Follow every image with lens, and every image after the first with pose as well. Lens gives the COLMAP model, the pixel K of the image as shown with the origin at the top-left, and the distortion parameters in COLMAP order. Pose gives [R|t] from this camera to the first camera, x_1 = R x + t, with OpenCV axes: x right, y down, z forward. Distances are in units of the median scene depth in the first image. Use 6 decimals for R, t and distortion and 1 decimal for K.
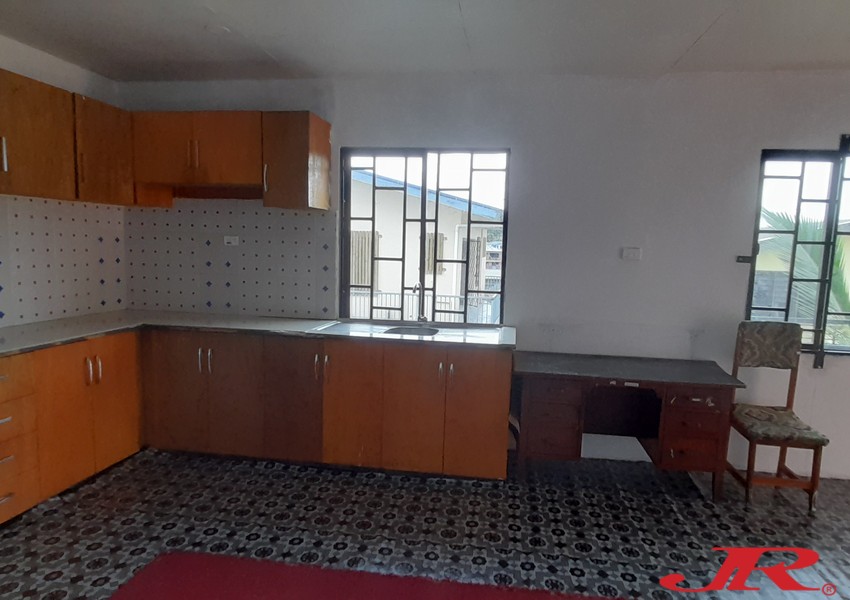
lens RADIAL K [[520.4, 0, 425.0], [0, 520.4, 300.0], [0, 0, 1]] dist [0.000821, -0.004488]
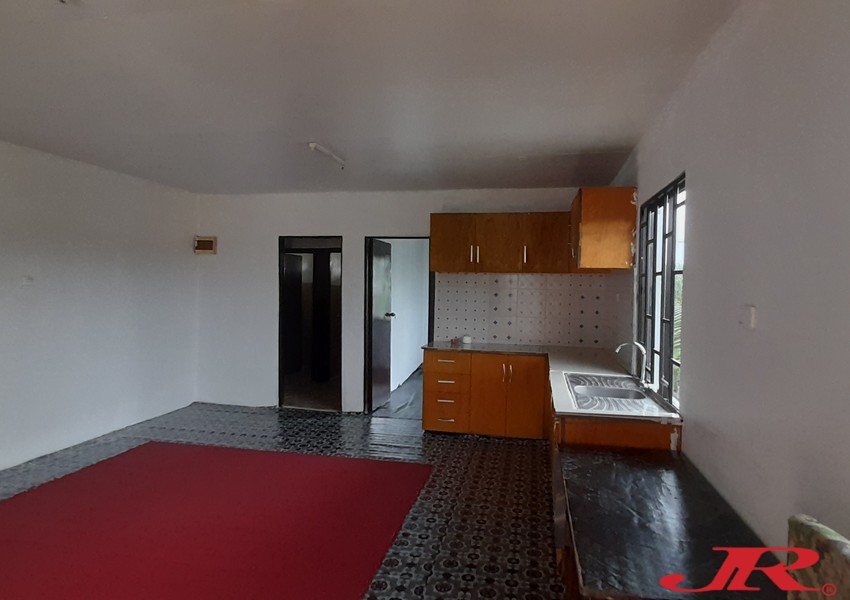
lens RADIAL K [[519.2, 0, 429.9], [0, 519.2, 297.9], [0, 0, 1]] dist [0.003229, -0.003784]
pose [[-0.053846, -0.001156, -0.998549, 1.173333], [-0.124353, 0.992223, 0.005557, -0.094692], [0.990776, 0.124471, -0.053571, 0.905285]]
